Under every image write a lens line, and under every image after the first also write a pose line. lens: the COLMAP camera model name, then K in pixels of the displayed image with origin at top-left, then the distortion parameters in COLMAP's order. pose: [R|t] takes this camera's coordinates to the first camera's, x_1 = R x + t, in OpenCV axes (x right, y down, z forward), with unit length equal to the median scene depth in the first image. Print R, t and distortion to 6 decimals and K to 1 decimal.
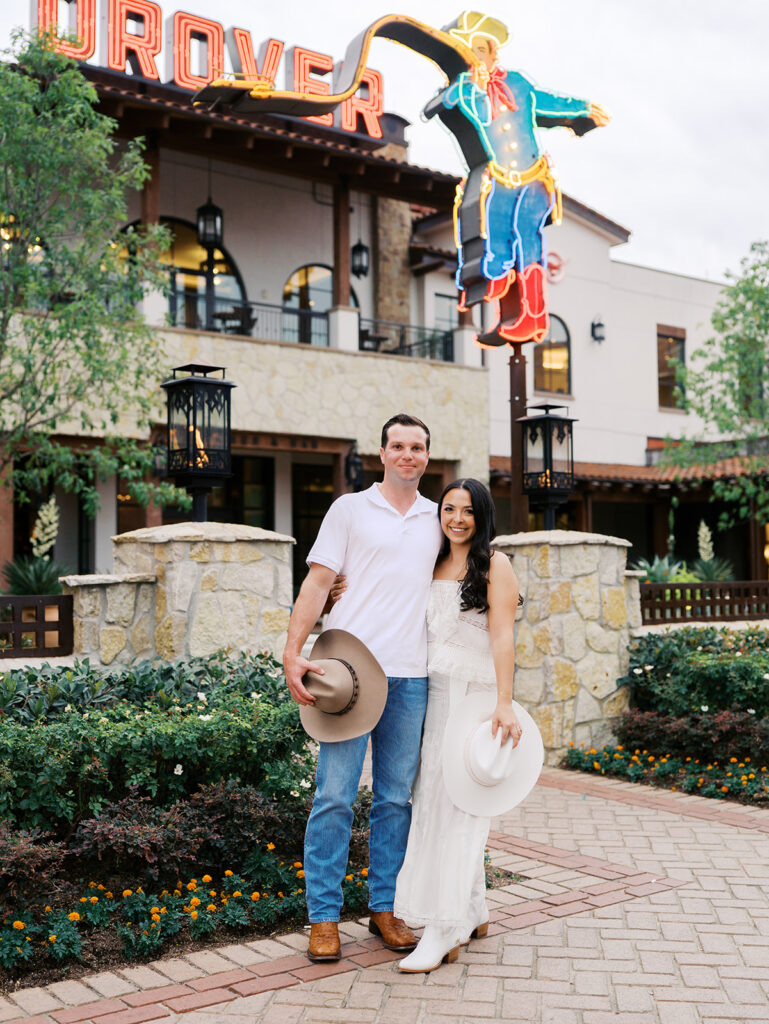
lens RADIAL K [[1197.9, 0, 384.5], [0, 1197.9, 512.0], [0, 0, 1]] dist [0.002157, -0.007229]
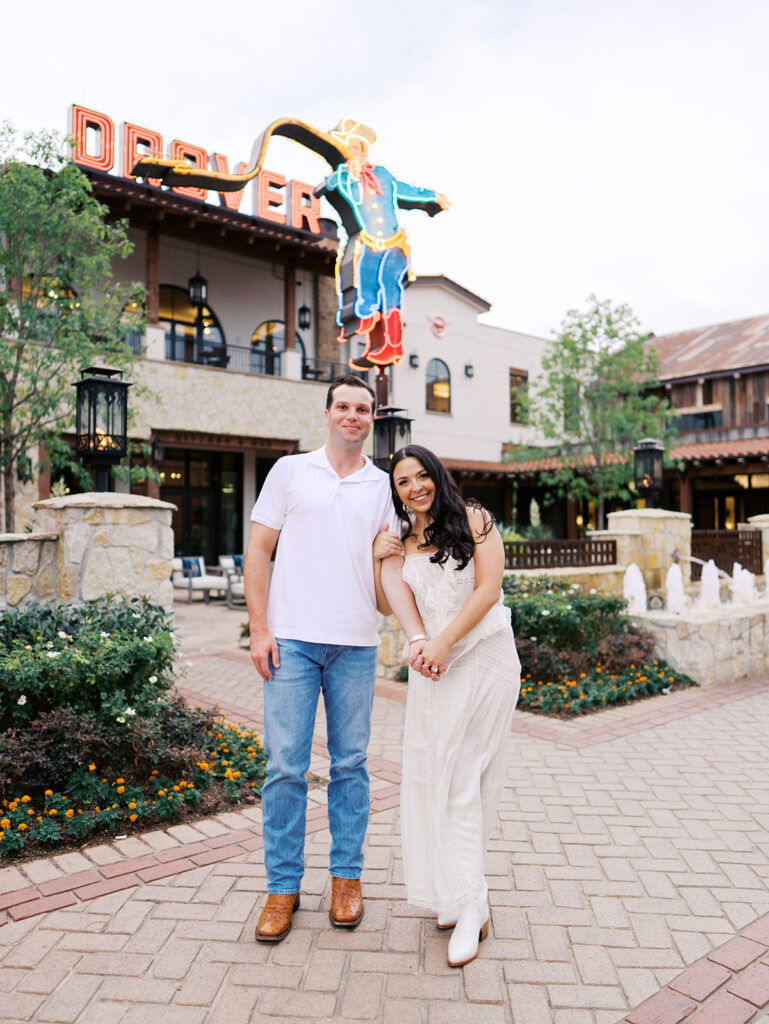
lens RADIAL K [[789.9, 0, 383.8], [0, 789.9, 504.6], [0, 0, 1]] dist [-0.001745, -0.000992]
pose [[0.998346, 0.006494, 0.057118, 0.064471], [-0.007332, 0.999868, 0.014487, 0.004688], [-0.057016, -0.014882, 0.998262, 0.099675]]
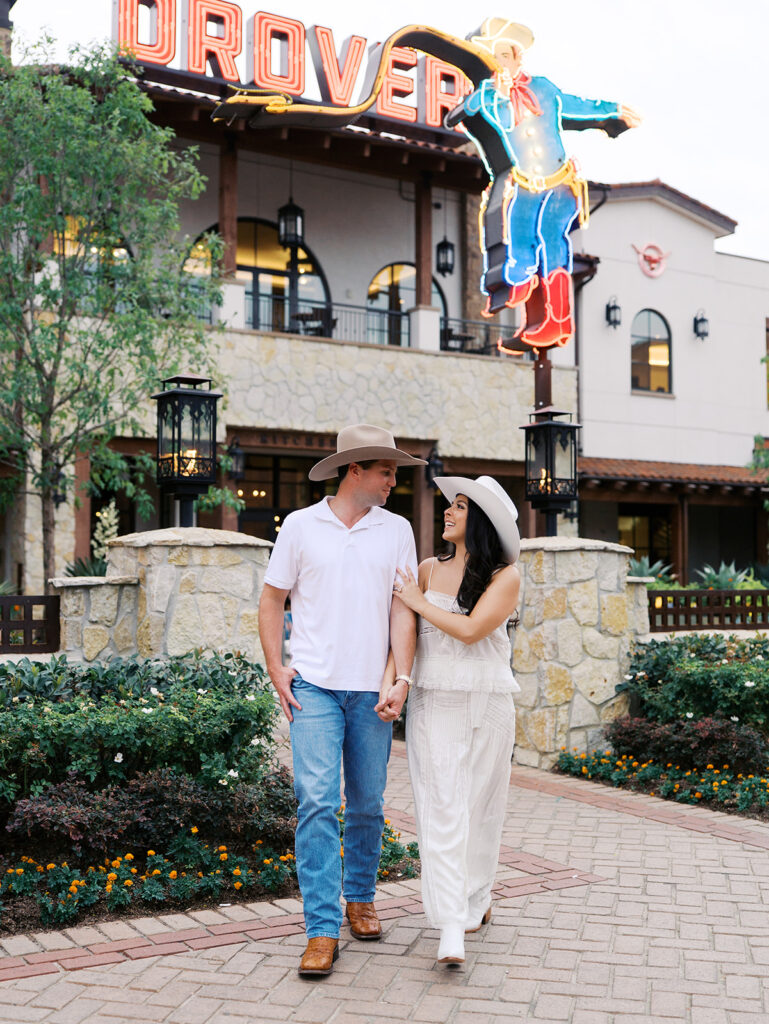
lens RADIAL K [[1243.2, 0, 384.5], [0, 1243.2, 512.0], [0, 0, 1]] dist [0.004119, -0.018022]
pose [[0.995351, 0.003160, -0.096262, 0.082232], [-0.003312, 0.999994, -0.001413, -0.002614], [0.096257, 0.001725, 0.995355, -0.043669]]
